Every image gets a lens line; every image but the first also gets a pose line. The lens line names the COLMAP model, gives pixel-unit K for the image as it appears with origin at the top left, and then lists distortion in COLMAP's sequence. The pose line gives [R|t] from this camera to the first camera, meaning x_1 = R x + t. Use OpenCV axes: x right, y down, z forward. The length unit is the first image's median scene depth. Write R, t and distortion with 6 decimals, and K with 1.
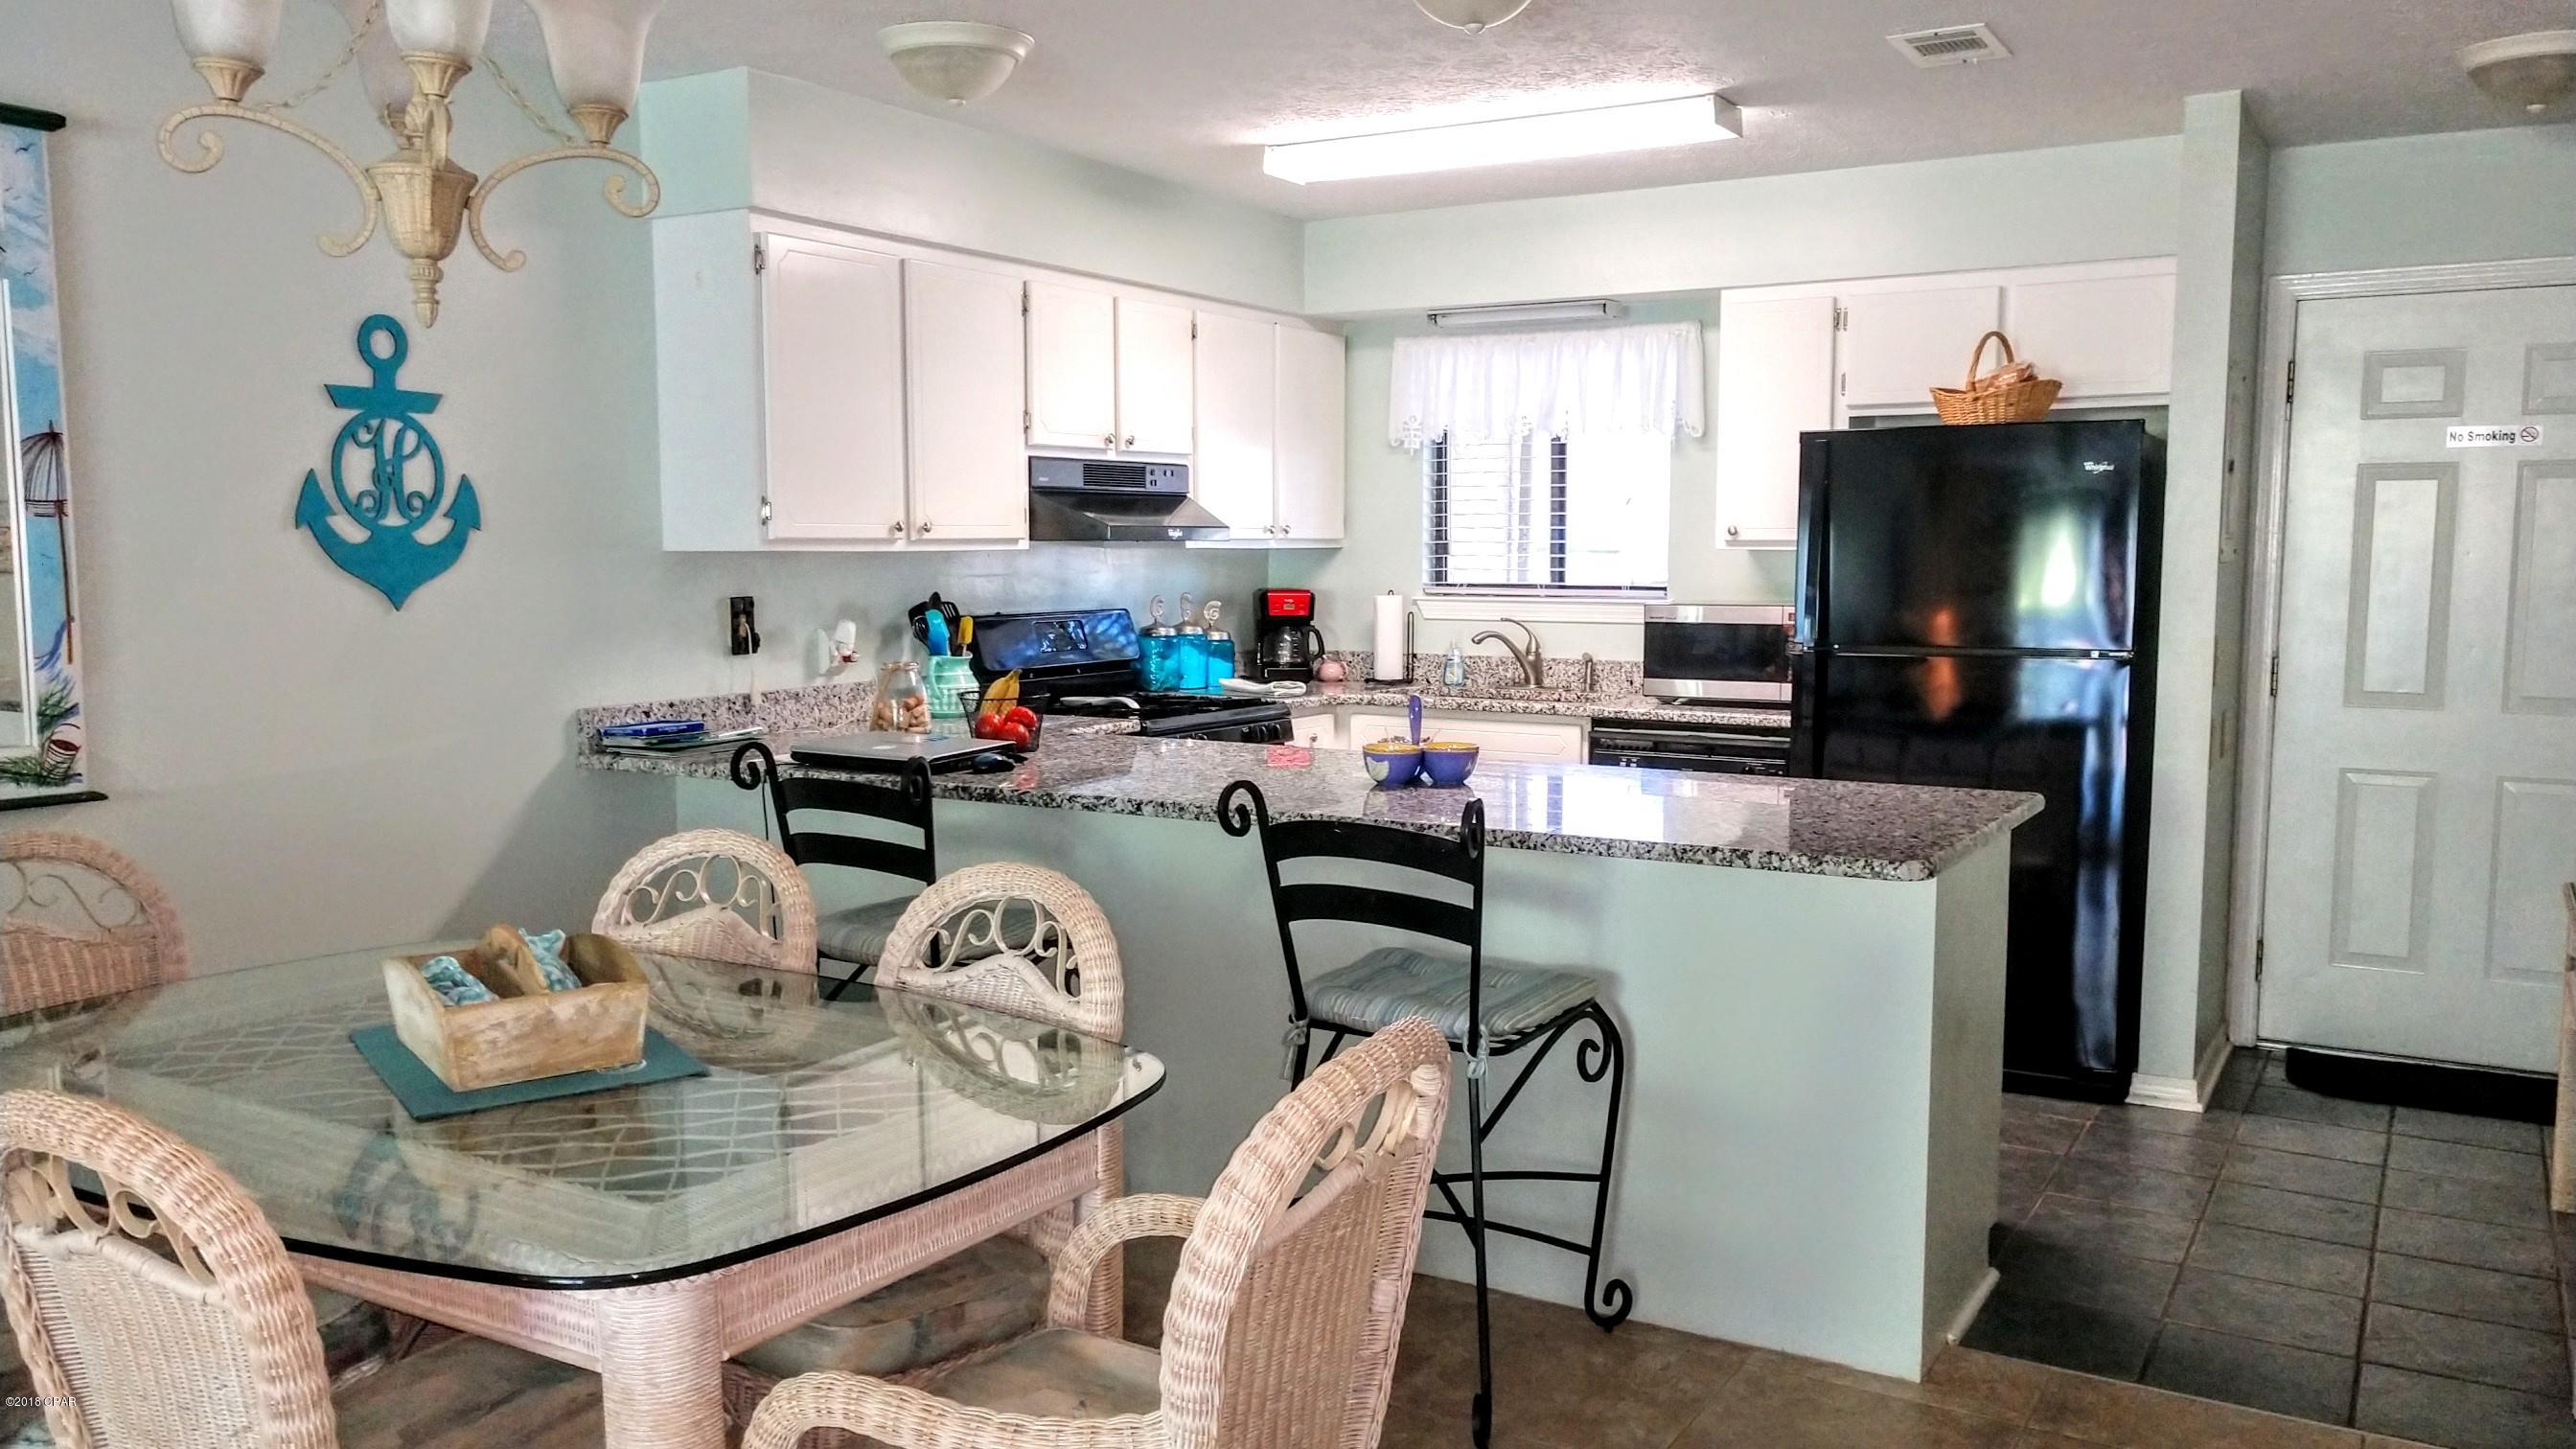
lens RADIAL K [[1963.6, 0, 1292.0], [0, 1963.6, 728.3], [0, 0, 1]] dist [0.027388, -0.003076]
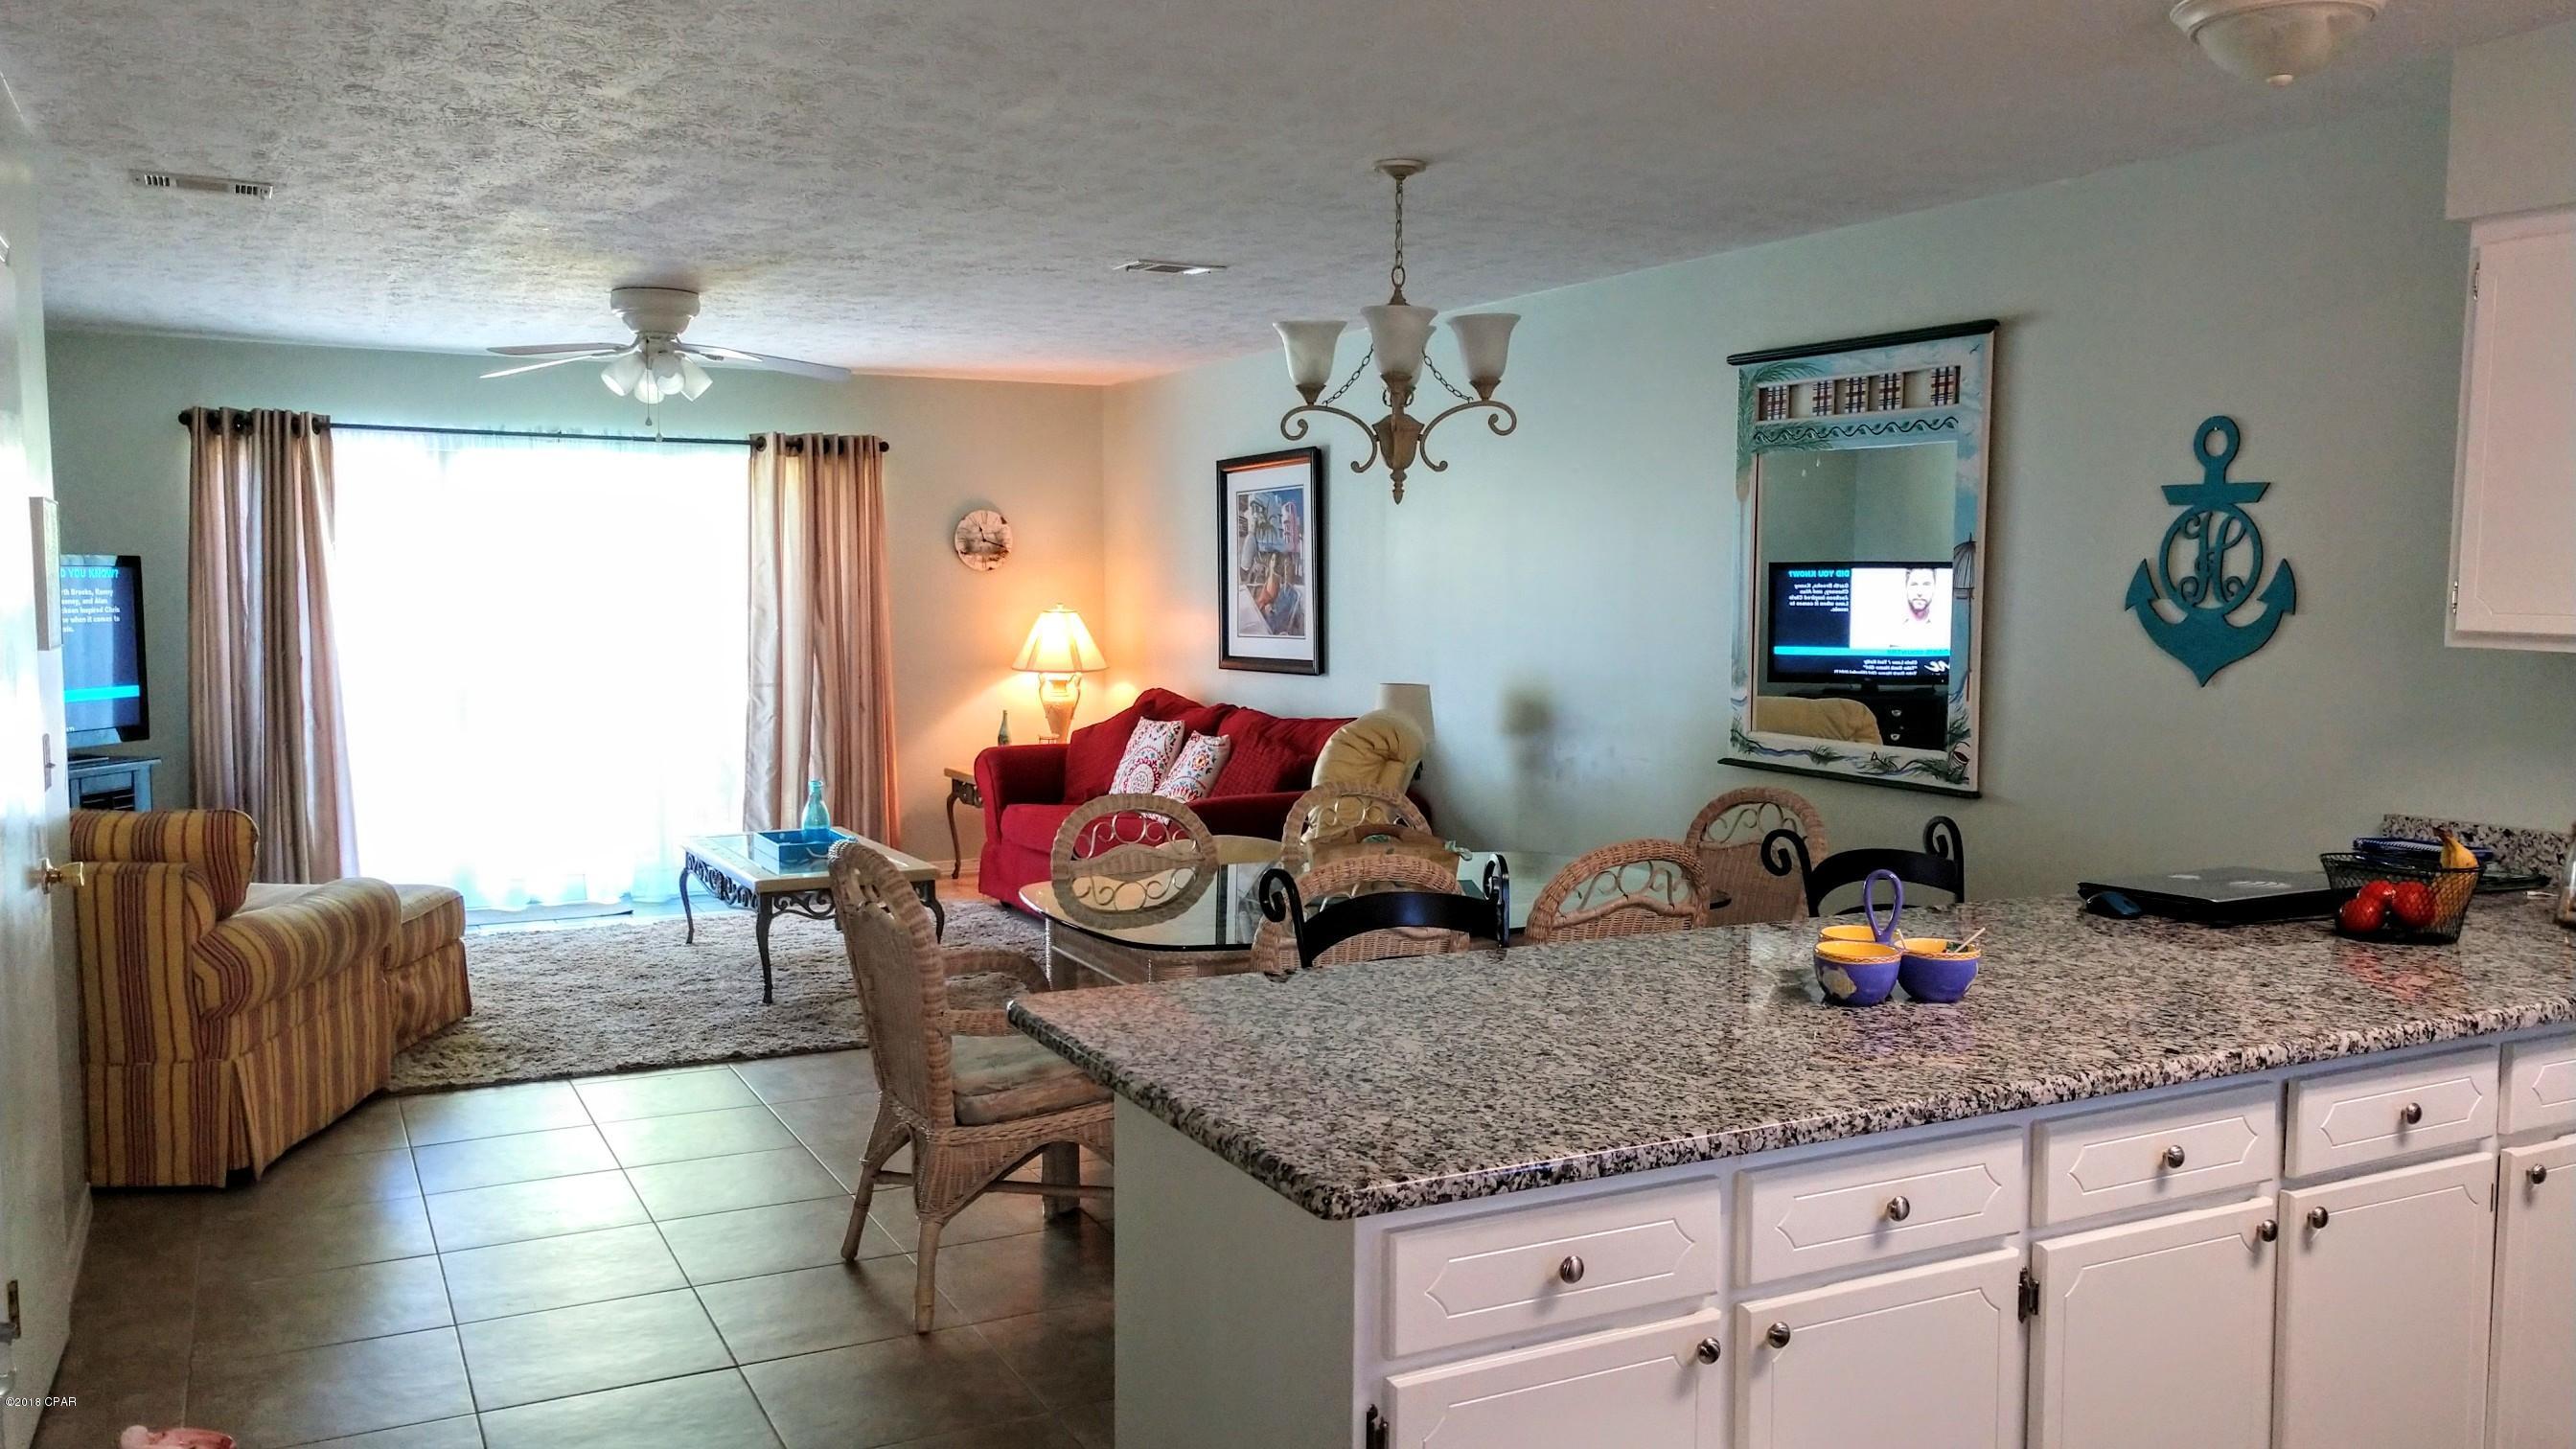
lens RADIAL K [[1963.6, 0, 1287.1], [0, 1963.6, 721.6], [0, 0, 1]] dist [0.027388, -0.003076]
pose [[-0.526122, 0.064065, -0.847992, 0.558268], [-0.087005, 0.987871, 0.128614, -0.103474], [0.845946, 0.141446, -0.514167, 0.860710]]
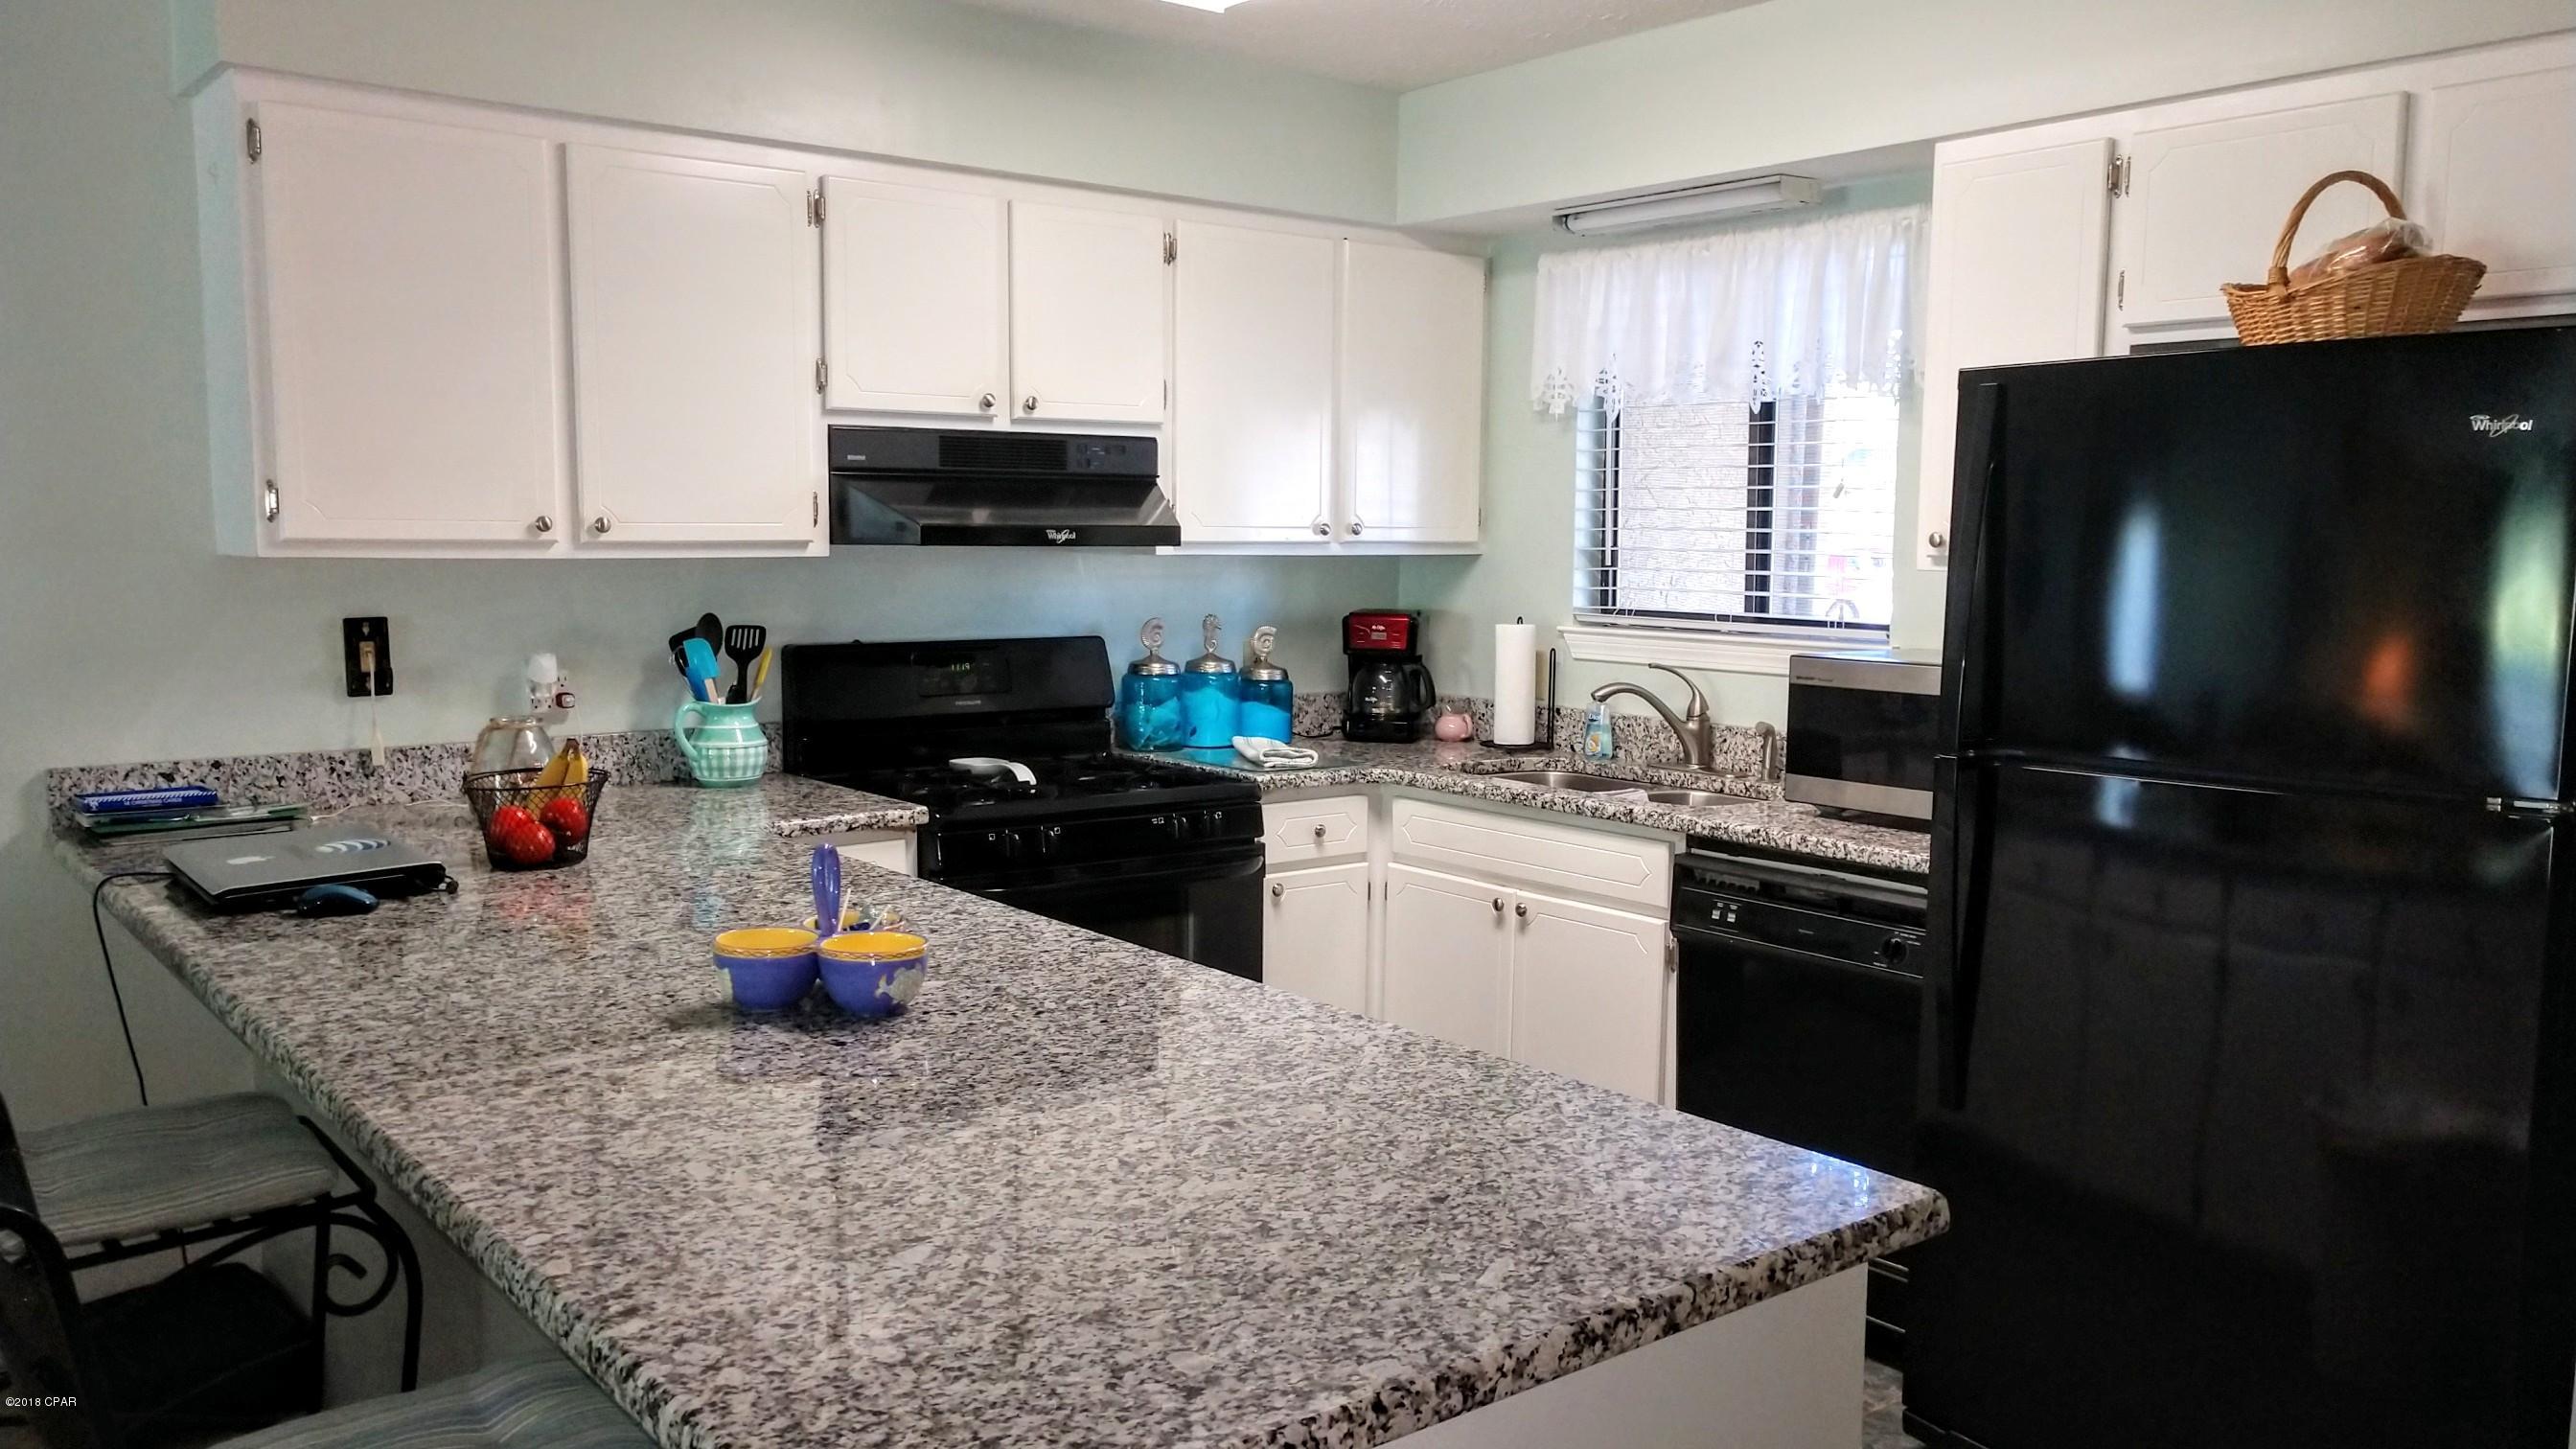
lens RADIAL K [[1963.6, 0, 1283.5], [0, 1963.6, 725.4], [0, 0, 1]] dist [0.027388, -0.003076]
pose [[0.935969, 0.045126, -0.349180, 0.271108], [-0.043368, 0.998976, 0.012856, -0.046076], [0.349403, 0.003111, 0.936968, 0.390500]]
